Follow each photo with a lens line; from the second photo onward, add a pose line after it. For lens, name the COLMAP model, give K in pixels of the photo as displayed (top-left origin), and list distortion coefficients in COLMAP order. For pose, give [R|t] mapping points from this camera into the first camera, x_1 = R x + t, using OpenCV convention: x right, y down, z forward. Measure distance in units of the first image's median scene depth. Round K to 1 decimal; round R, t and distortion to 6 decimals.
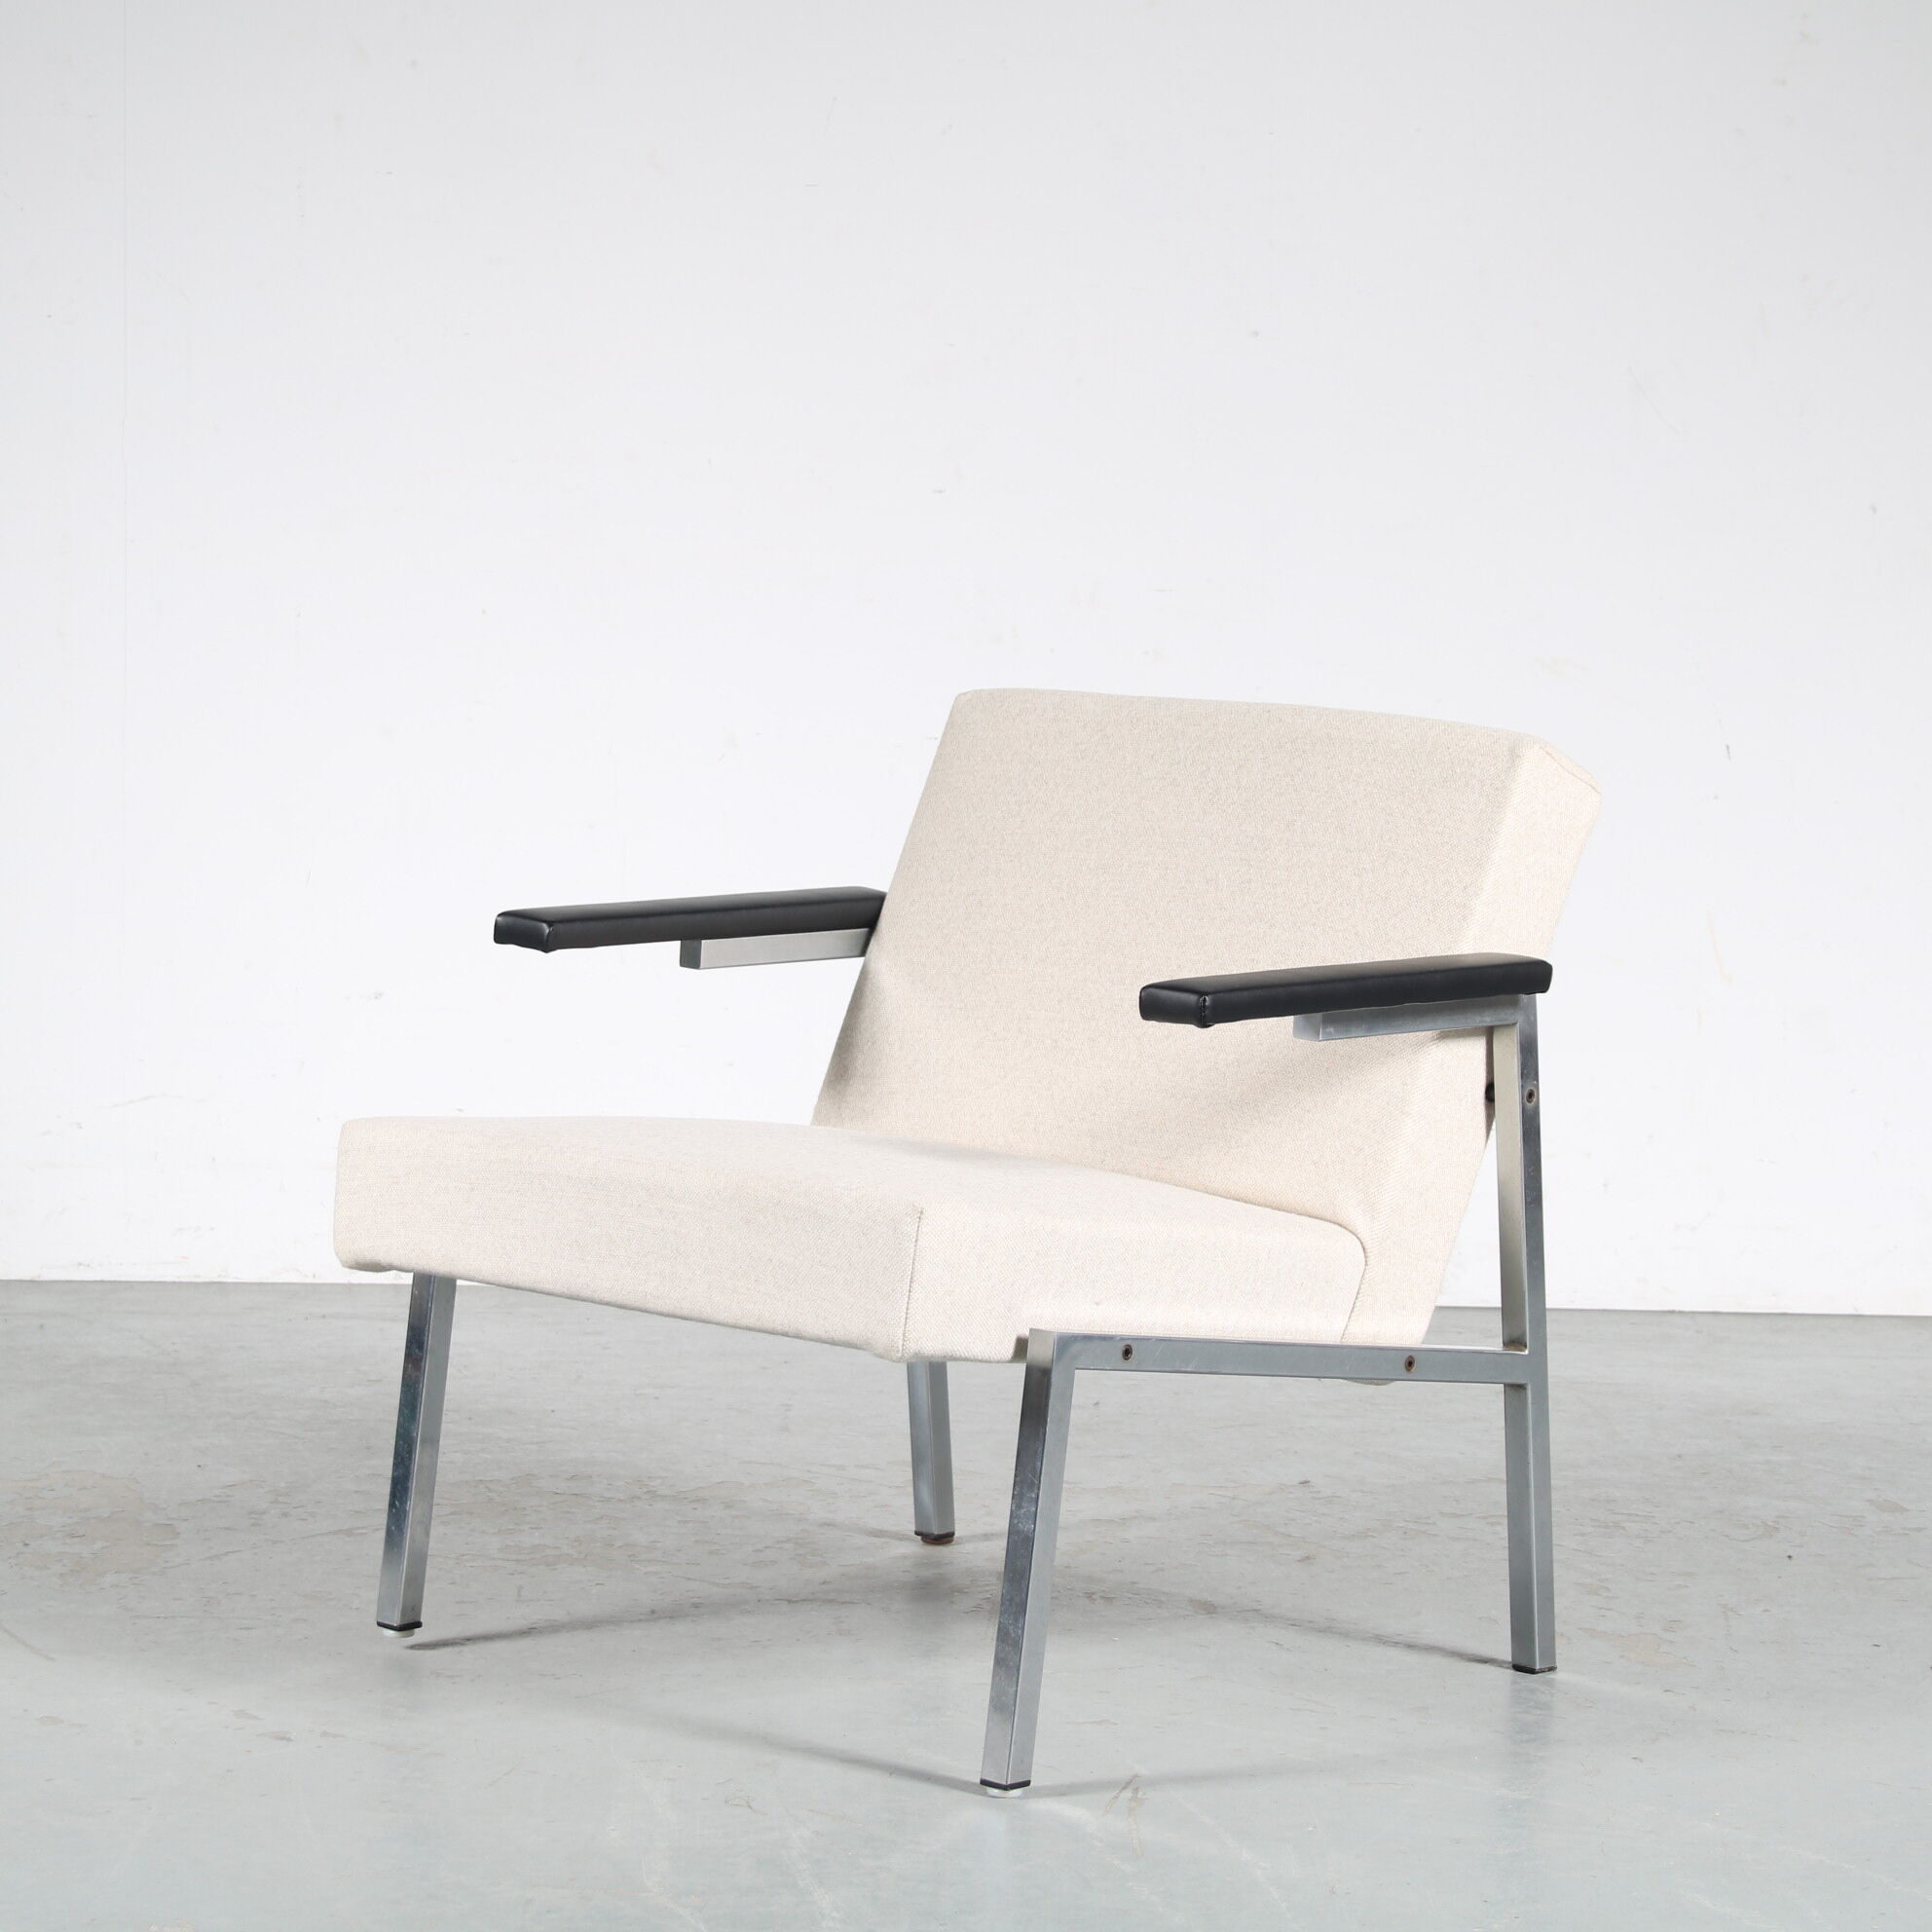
lens RADIAL K [[5247.6, 0, 966.0], [0, 5247.6, 966.0], [0, 0, 1]] dist [0.040471, 0.123763]
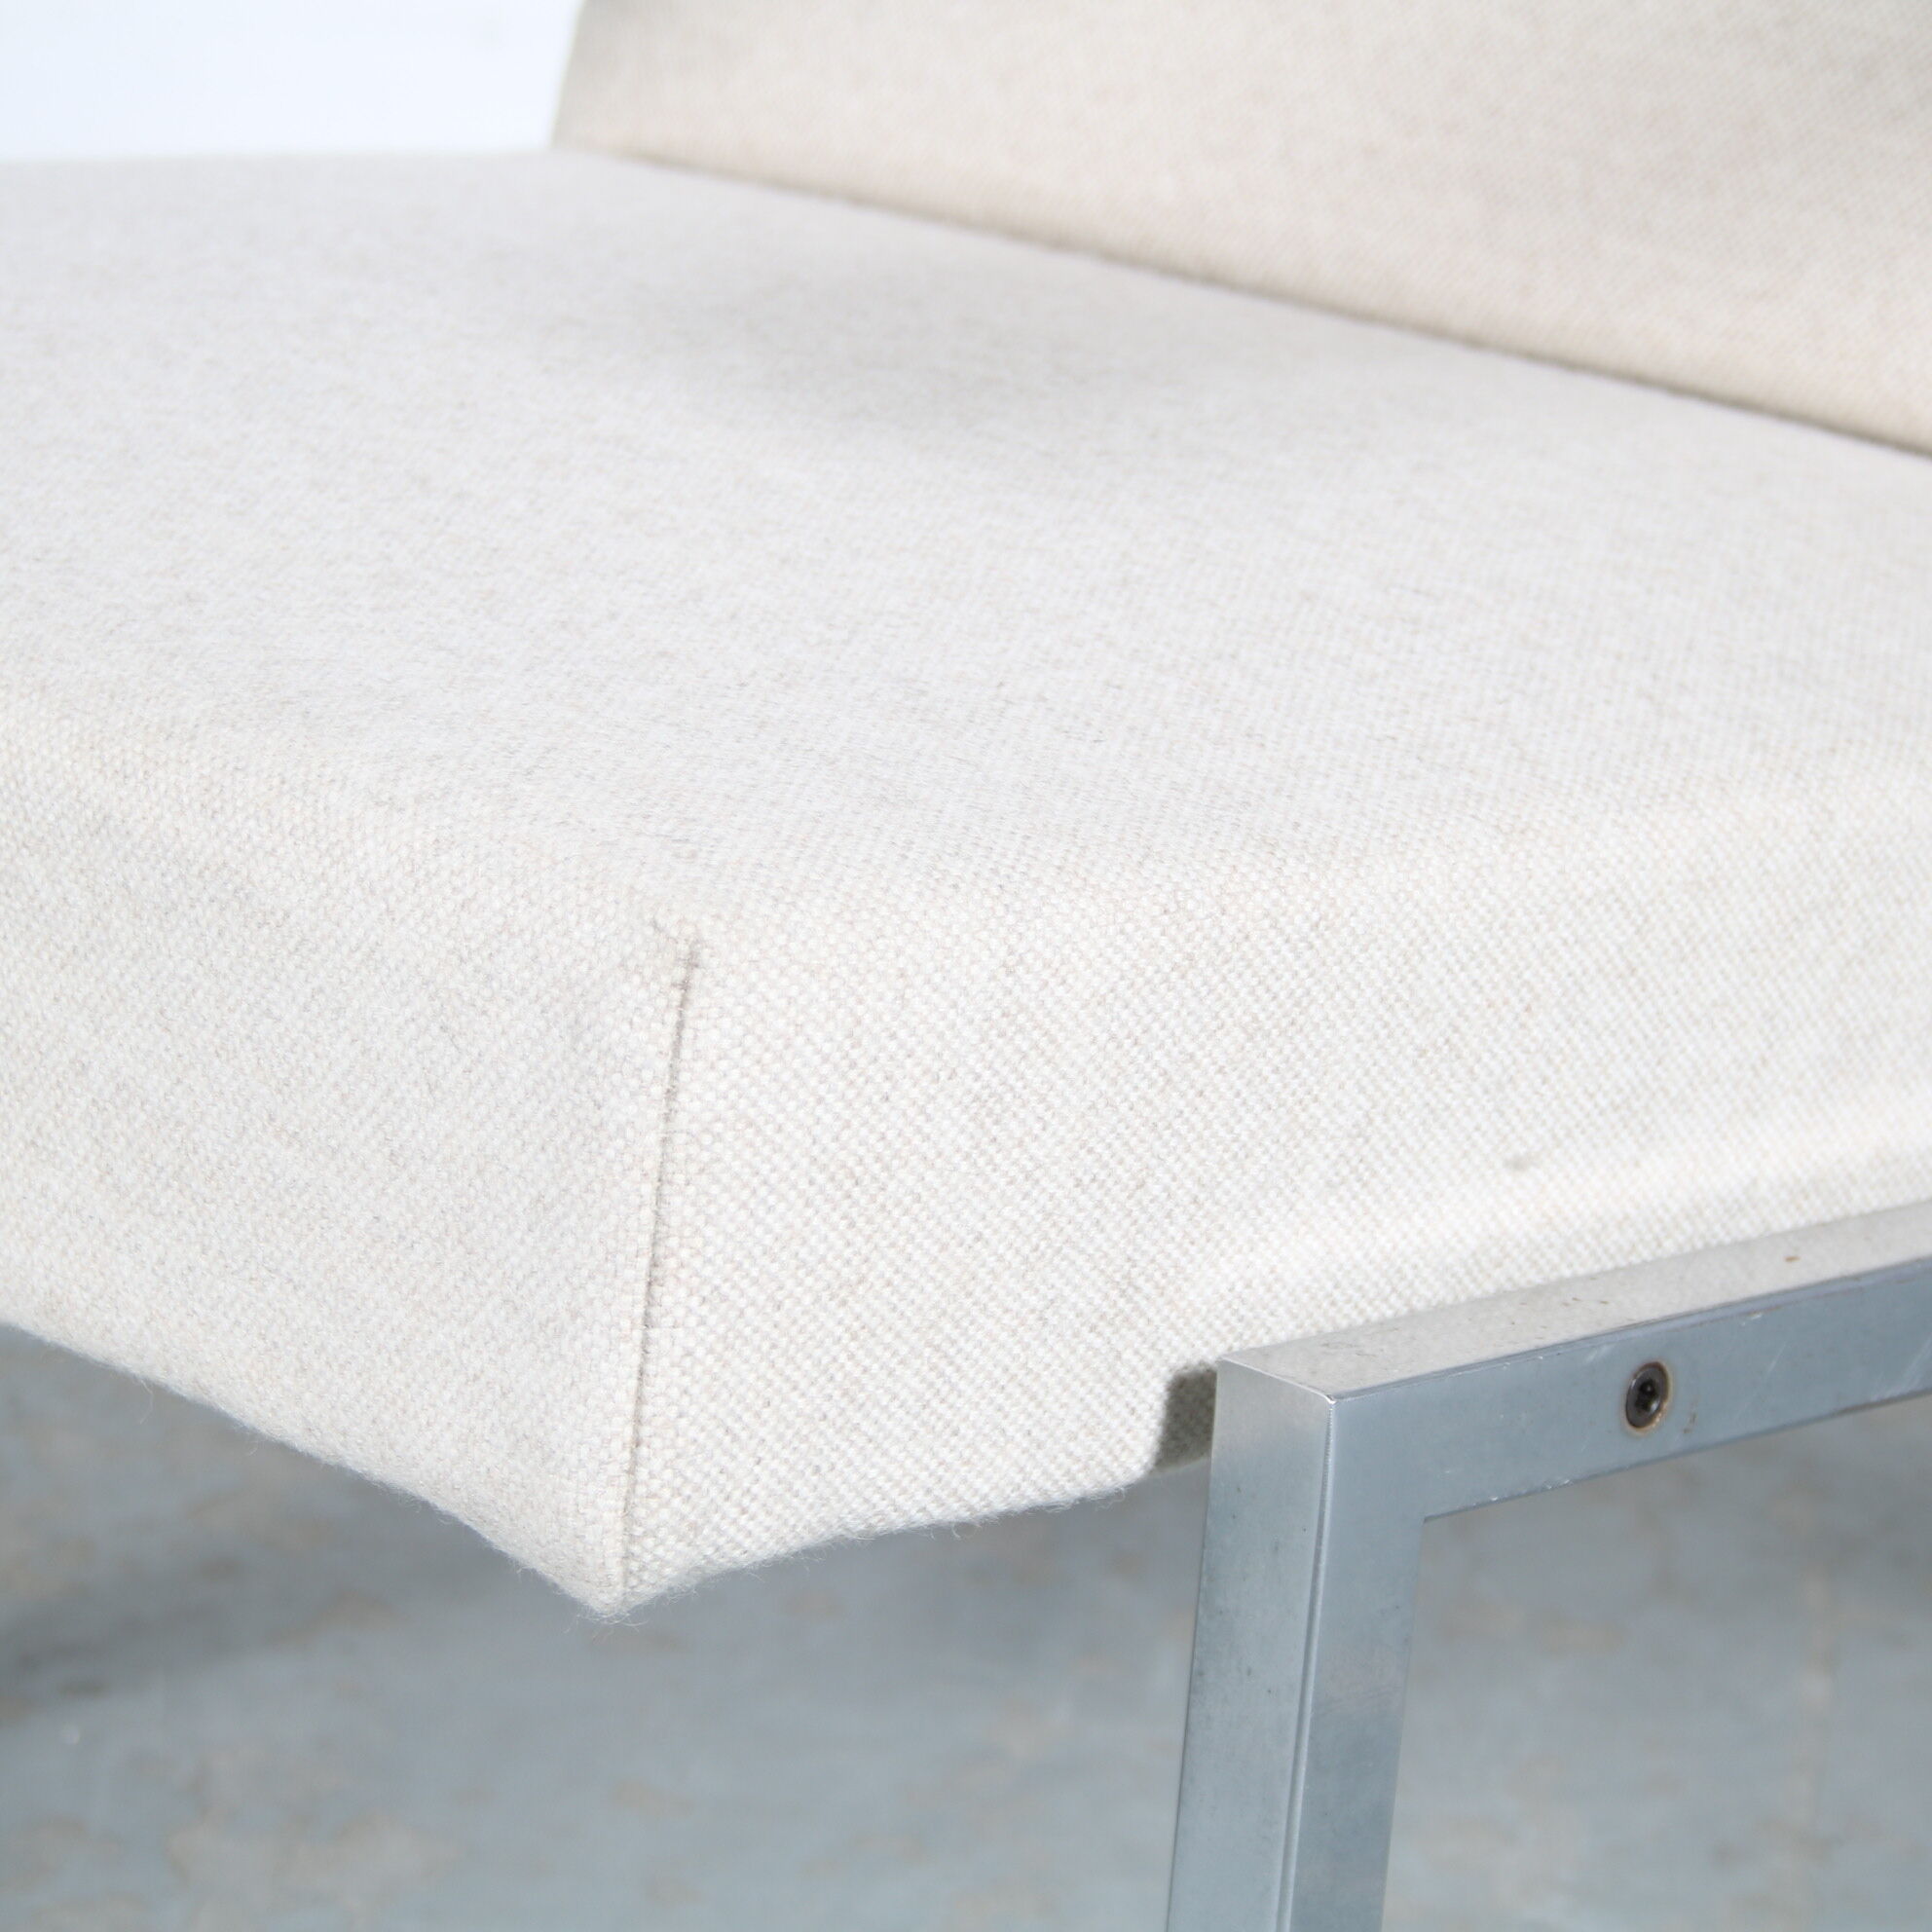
lens RADIAL K [[6817.6, 0, 1009.2], [0, 6817.6, 966.9], [0, 0, 1]] dist [0.130335, -2.108531]
pose [[0.998855, -0.009807, -0.046832, 0.013927], [0.021163, 0.968376, 0.248597, -0.016954], [0.042913, -0.249303, 0.967474, 0.584910]]
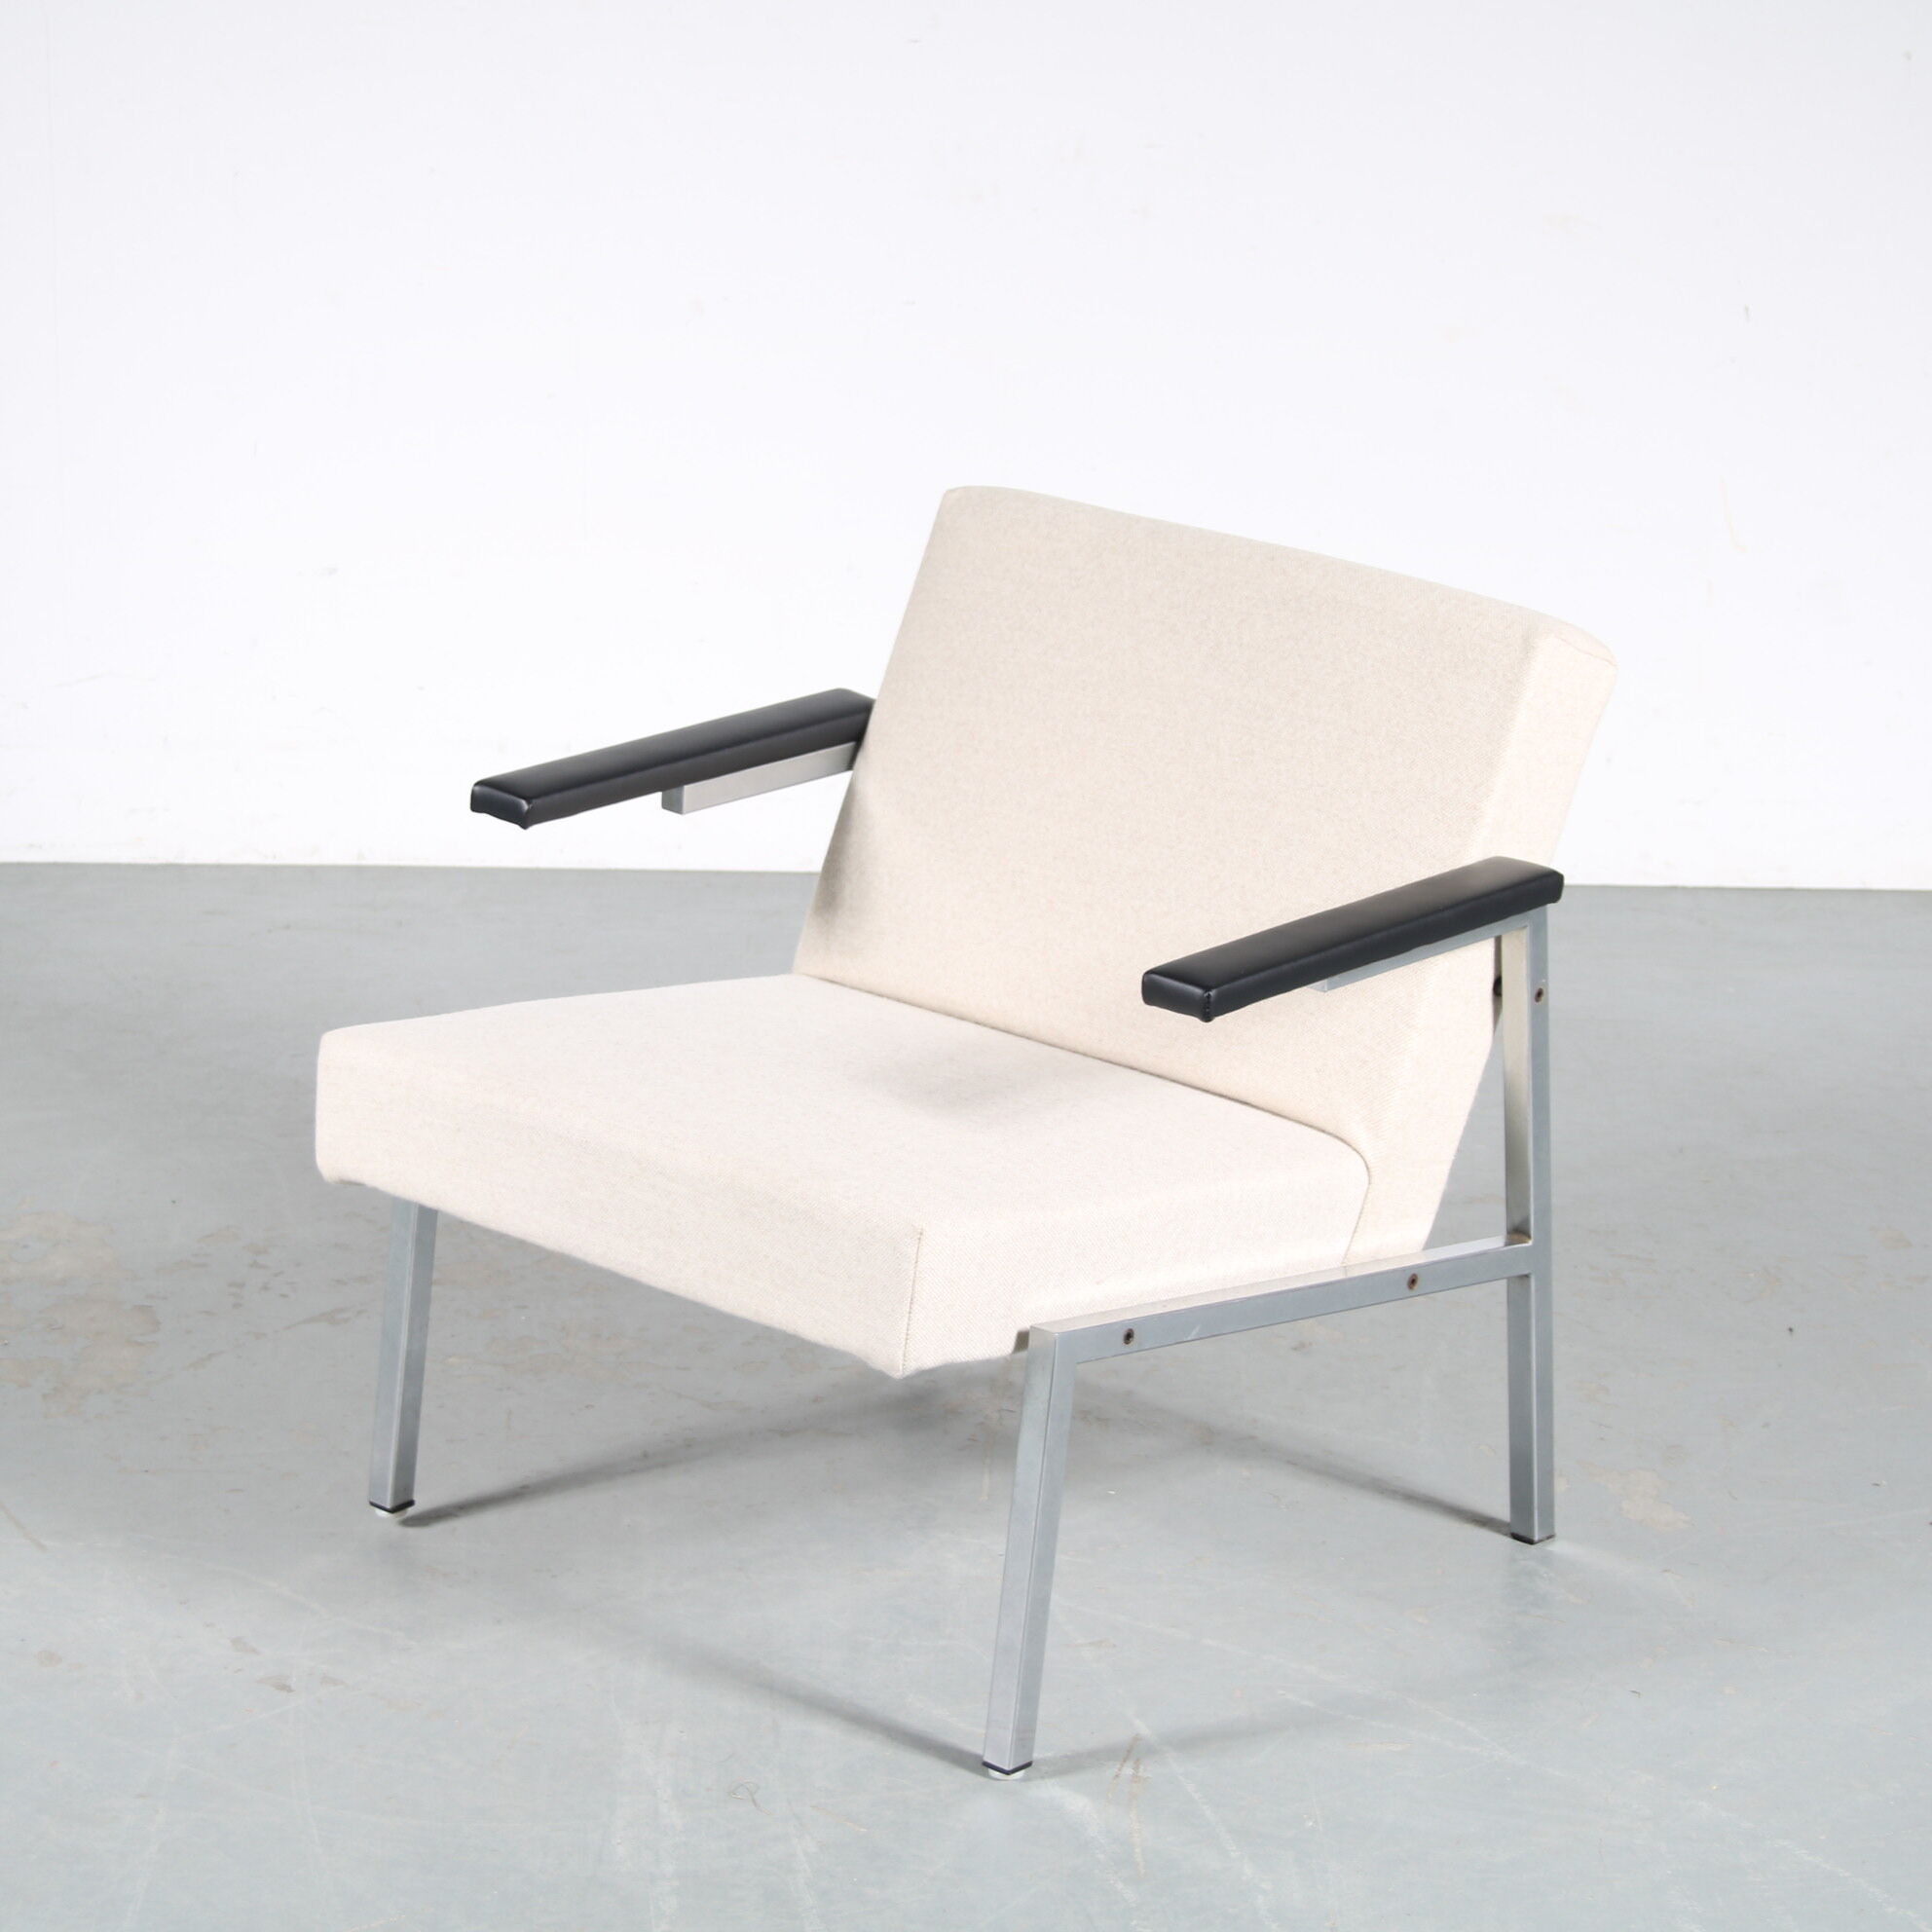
lens RADIAL K [[5519.0, 0, 966.0], [0, 5519.0, 966.0], [0, 0, 1]] dist [0.045749, 0.101708]
pose [[0.999949, -0.006273, 0.007935, -0.006360], [0.004524, 0.978991, 0.203852, -0.170031], [-0.009047, -0.203805, 0.978970, -0.002444]]
